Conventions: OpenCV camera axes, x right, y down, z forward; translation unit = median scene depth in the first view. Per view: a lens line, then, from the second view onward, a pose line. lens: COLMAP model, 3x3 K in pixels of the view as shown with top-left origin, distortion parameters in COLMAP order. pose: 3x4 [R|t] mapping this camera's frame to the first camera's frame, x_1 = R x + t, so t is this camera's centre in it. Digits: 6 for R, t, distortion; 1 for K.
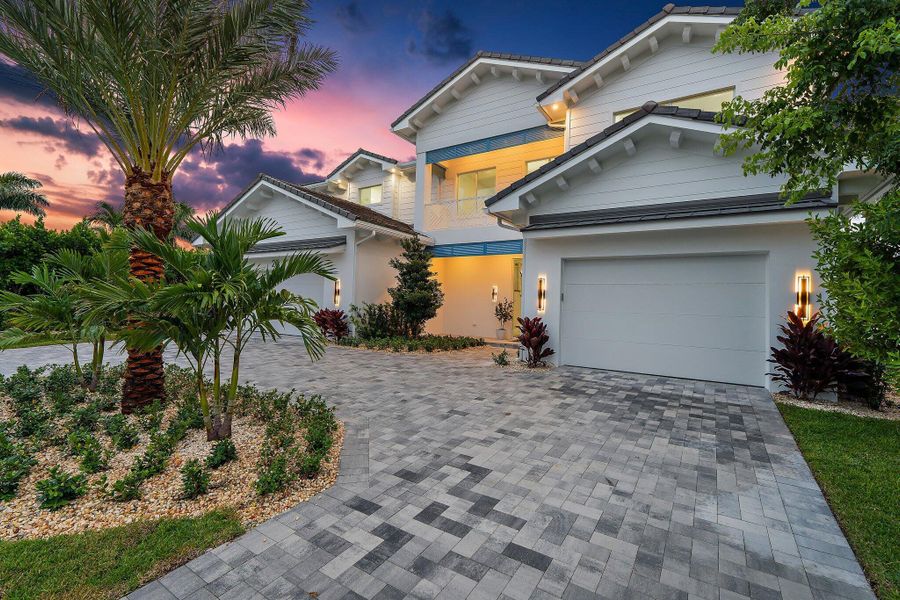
lens RADIAL K [[401.7, 0, 457.6], [0, 401.7, 293.7], [0, 0, 1]] dist [0.005743, -0.000892]
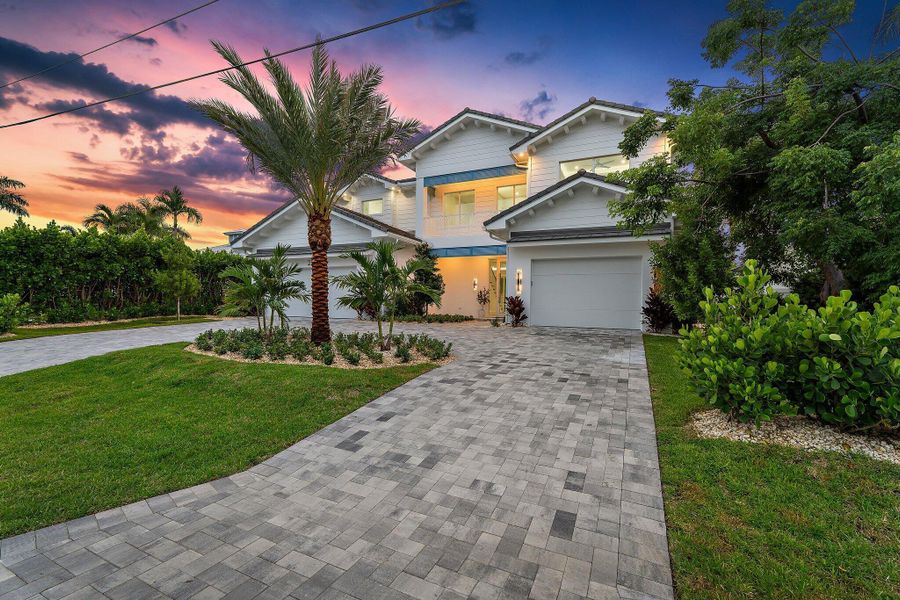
lens RADIAL K [[381.3, 0, 464.4], [0, 381.3, 311.5], [0, 0, 1]] dist [0.005918, -0.001507]
pose [[0.988370, -0.025566, 0.149901, -0.186611], [0.016440, 0.997952, 0.061811, 0.018257], [-0.151174, -0.058628, 0.986767, -0.378869]]
